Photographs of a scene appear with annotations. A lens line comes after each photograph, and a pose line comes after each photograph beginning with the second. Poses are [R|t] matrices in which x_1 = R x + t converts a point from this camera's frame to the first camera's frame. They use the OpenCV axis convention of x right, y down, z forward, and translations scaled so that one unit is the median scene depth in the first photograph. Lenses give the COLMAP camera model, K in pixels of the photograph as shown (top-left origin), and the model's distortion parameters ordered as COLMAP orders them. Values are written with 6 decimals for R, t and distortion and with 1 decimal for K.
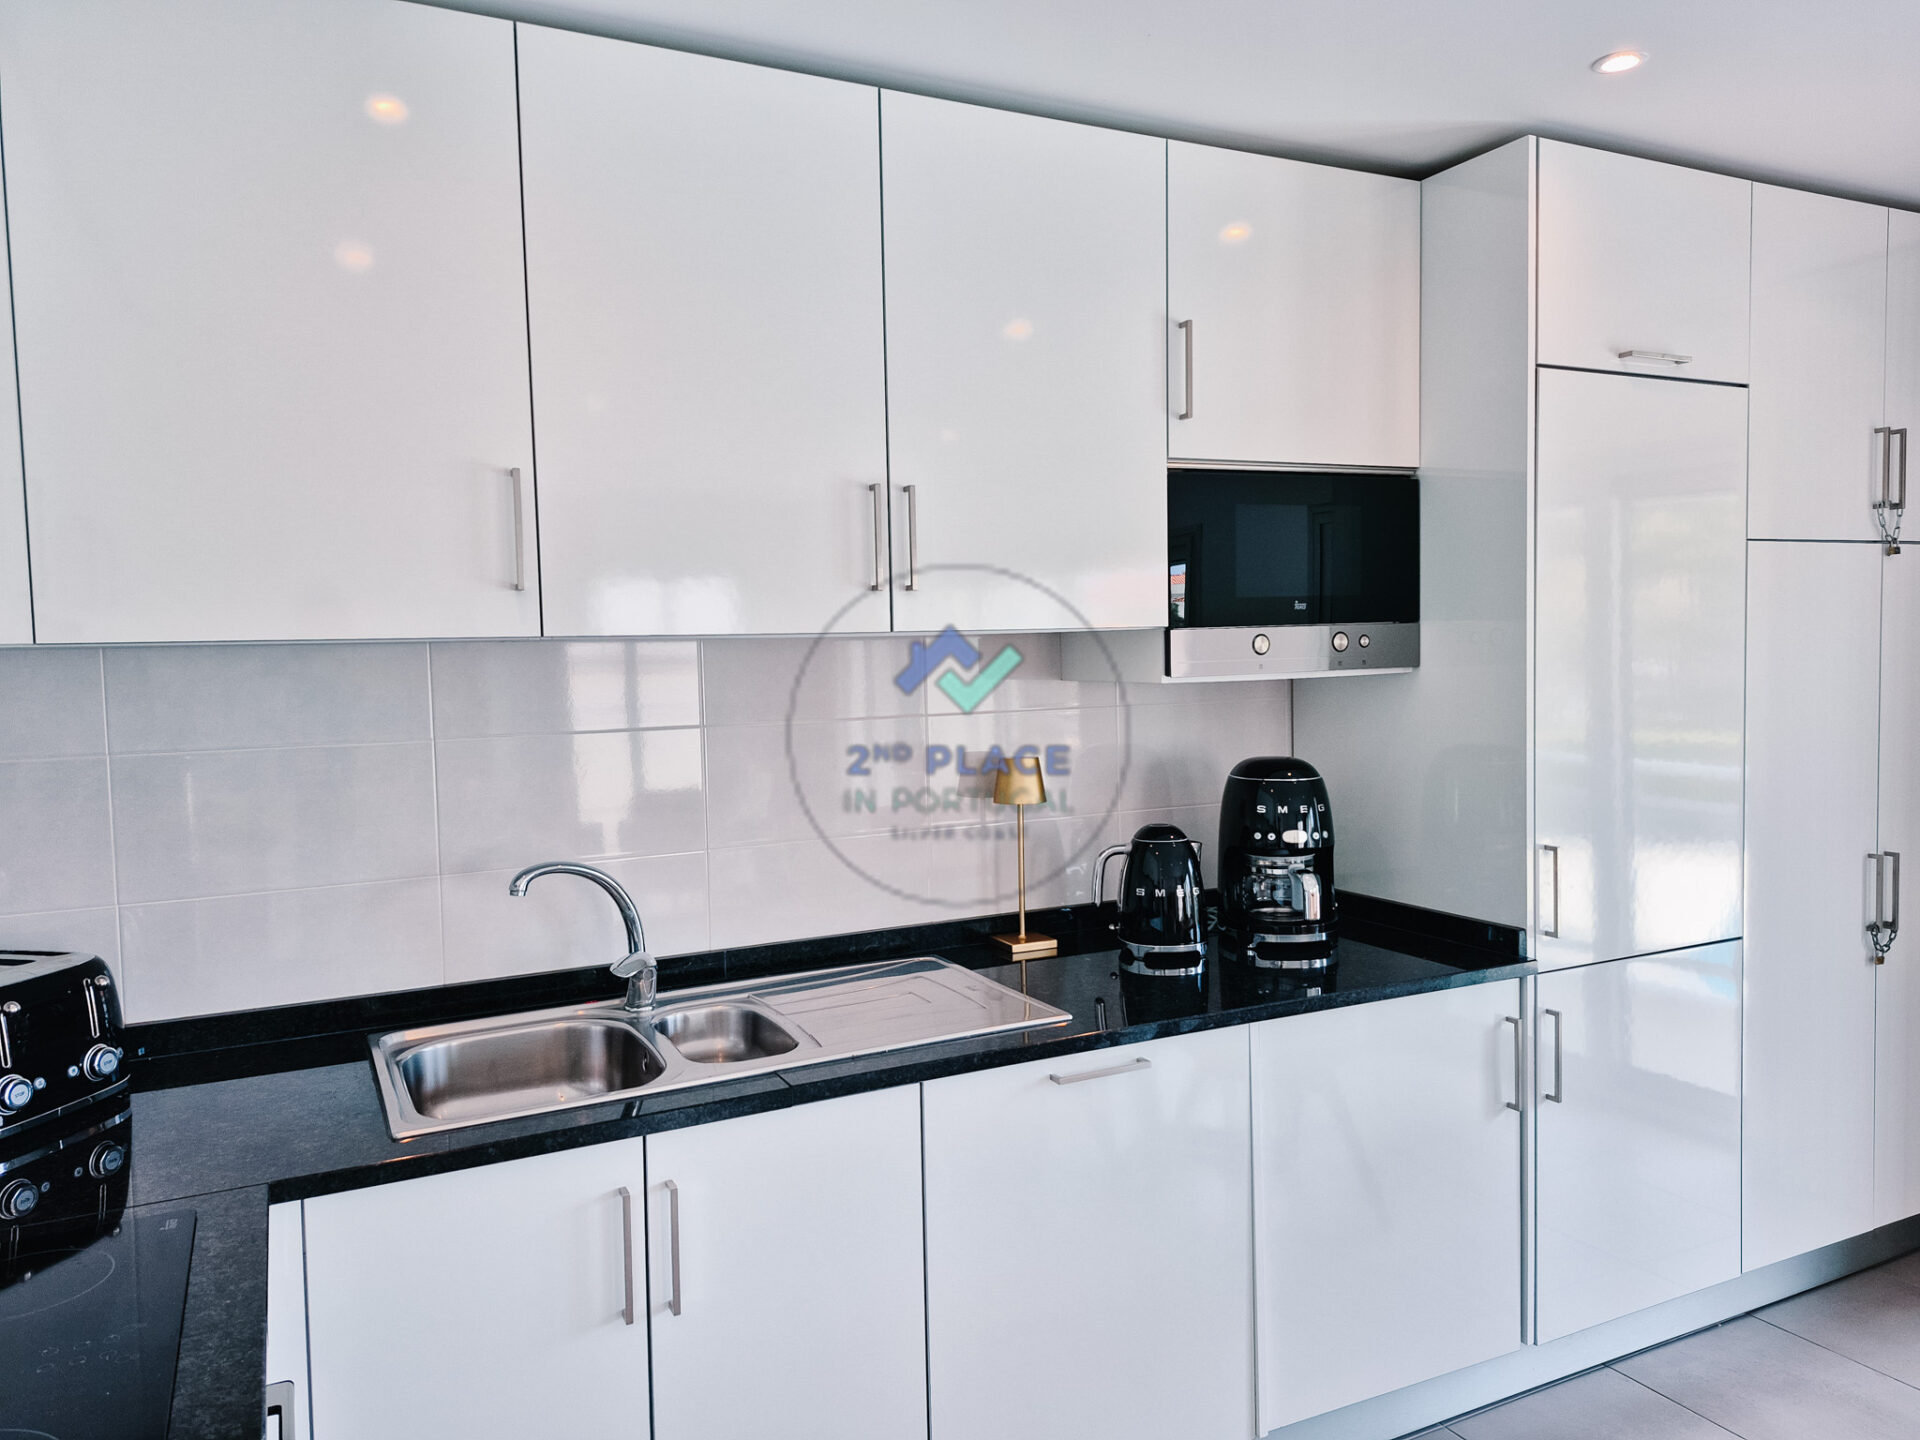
lens RADIAL K [[1342.7, 0, 930.4], [0, 1342.7, 726.8], [0, 0, 1]] dist [0.036364, -0.039045]
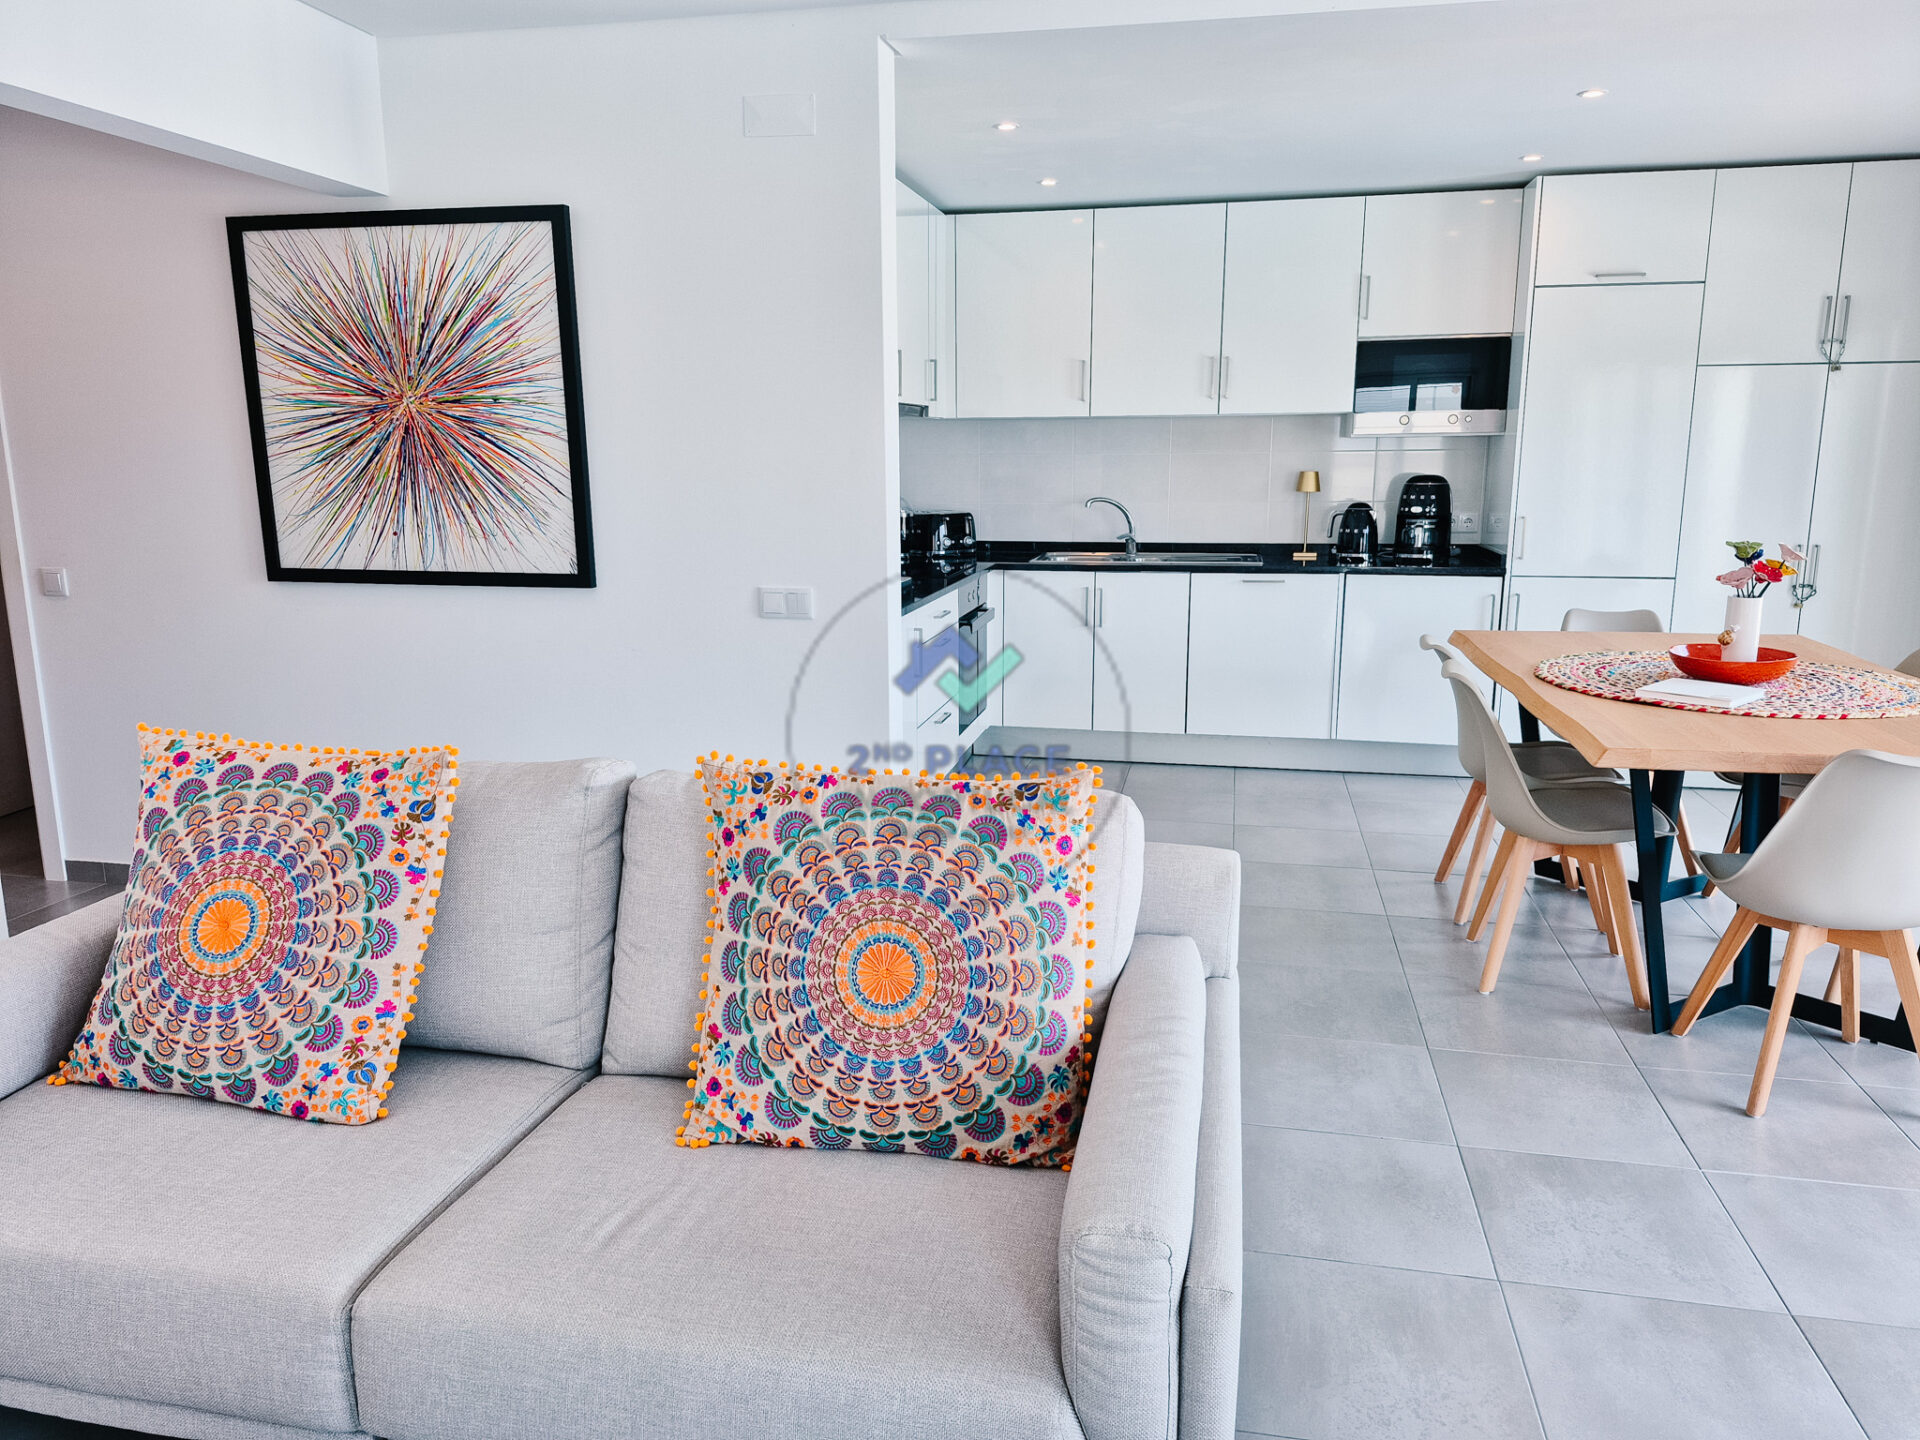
lens RADIAL K [[1302.8, 0, 960.0], [0, 1302.8, 720.0], [0, 0, 1]] dist [0.084397, -0.114866]
pose [[0.785315, 0.145076, -0.601858, 1.066926], [-0.049868, 0.983820, 0.172077, 0.090168], [0.617085, -0.105122, 0.779844, -1.229017]]
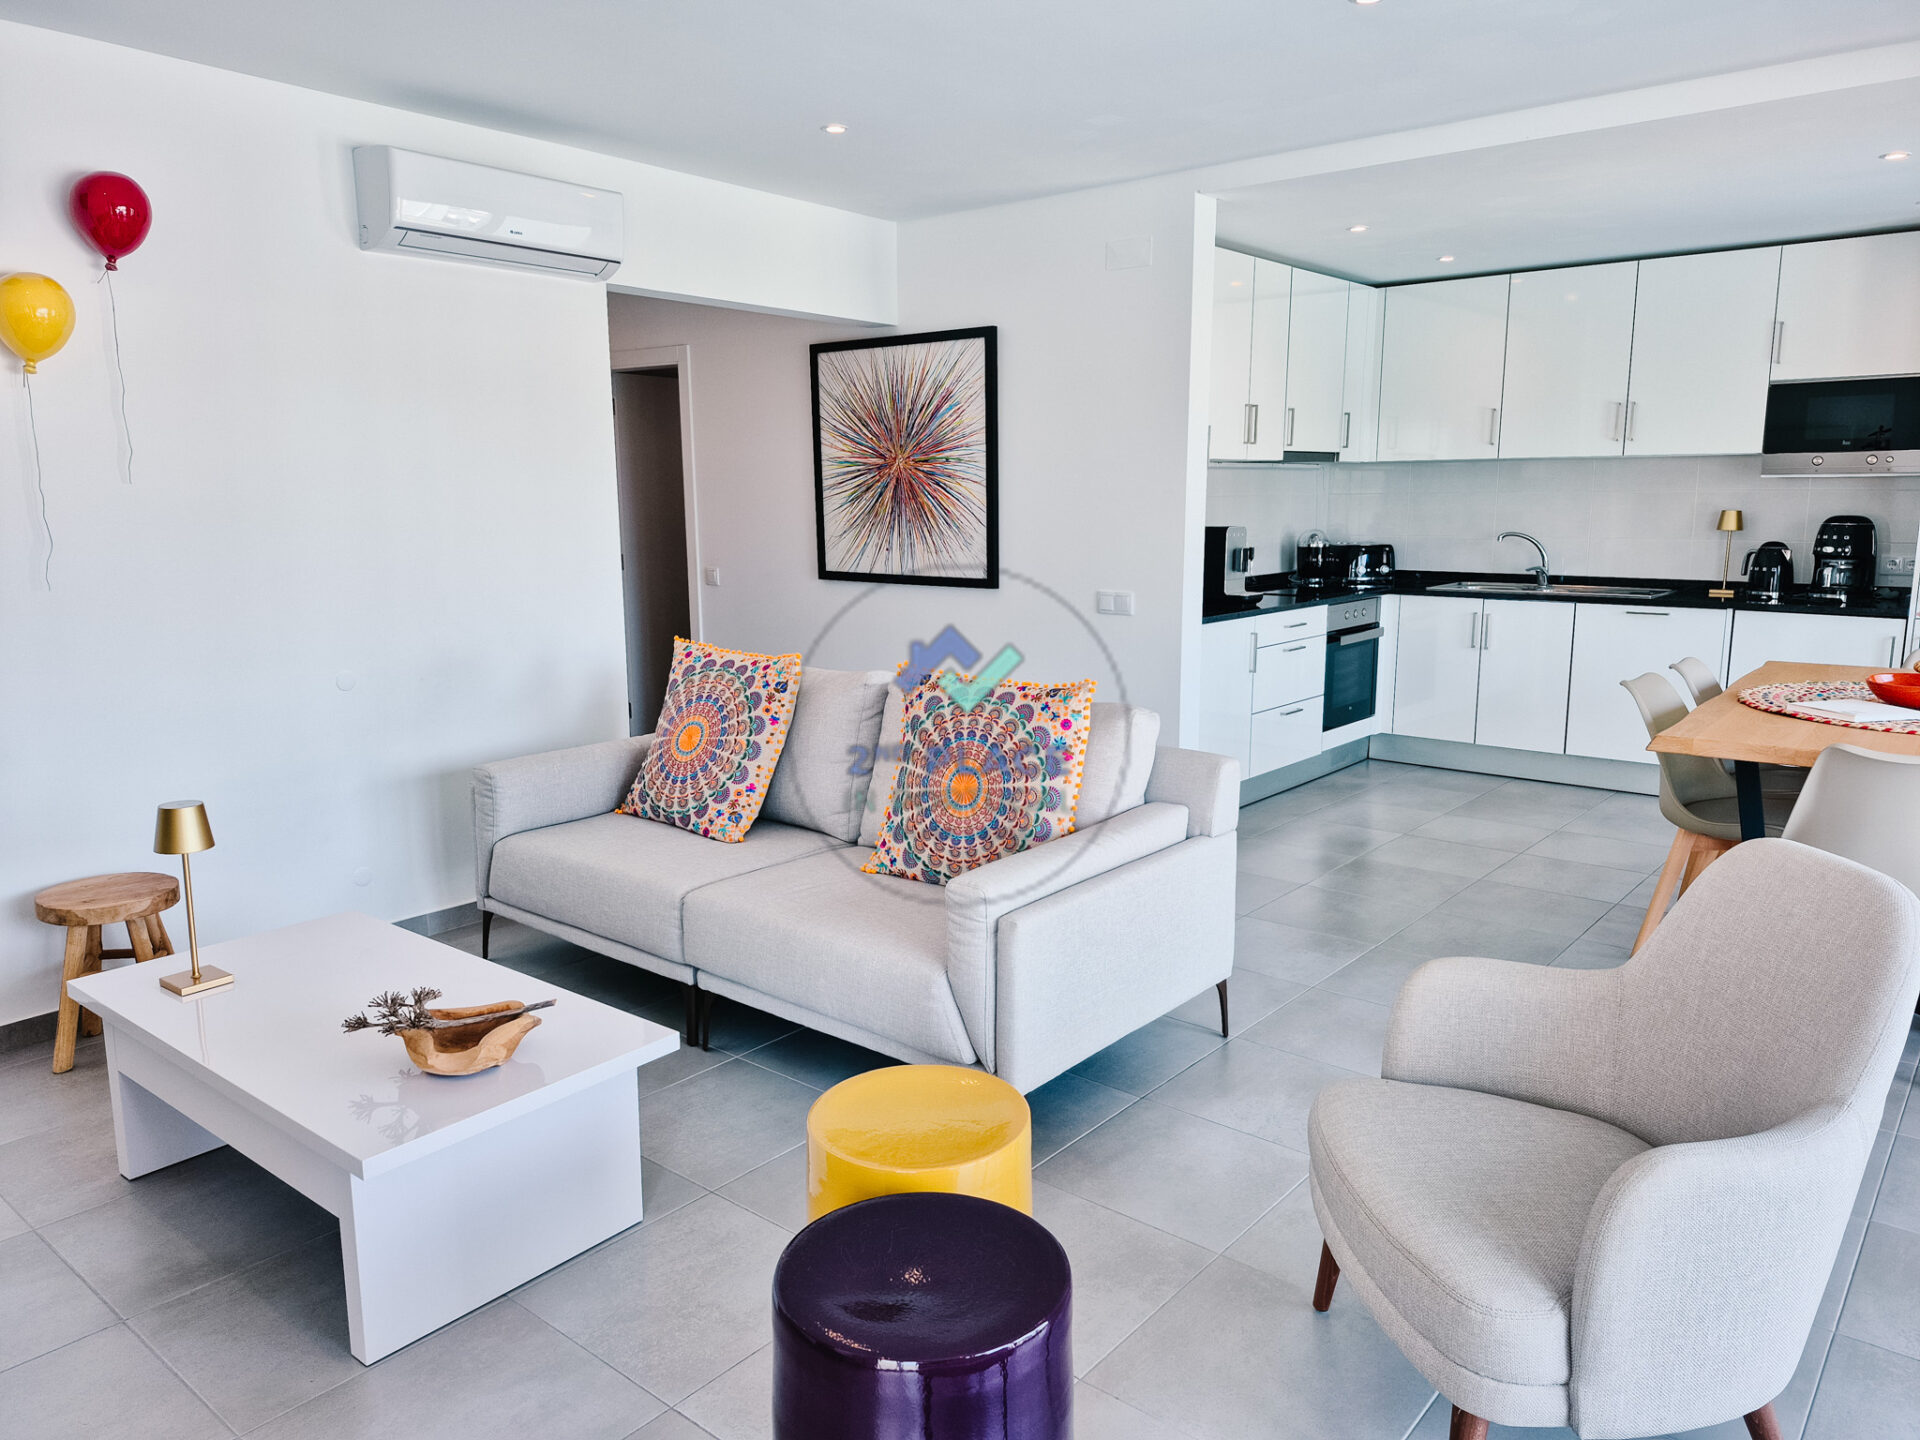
lens RADIAL K [[1302.8, 0, 960.0], [0, 1302.8, 720.0], [0, 0, 1]] dist [0.084397, -0.114866]
pose [[0.400997, 0.178169, -0.898586, 1.748677], [-0.057548, 0.983866, 0.169397, 0.074036], [0.914270, -0.016216, 0.404781, -1.223671]]
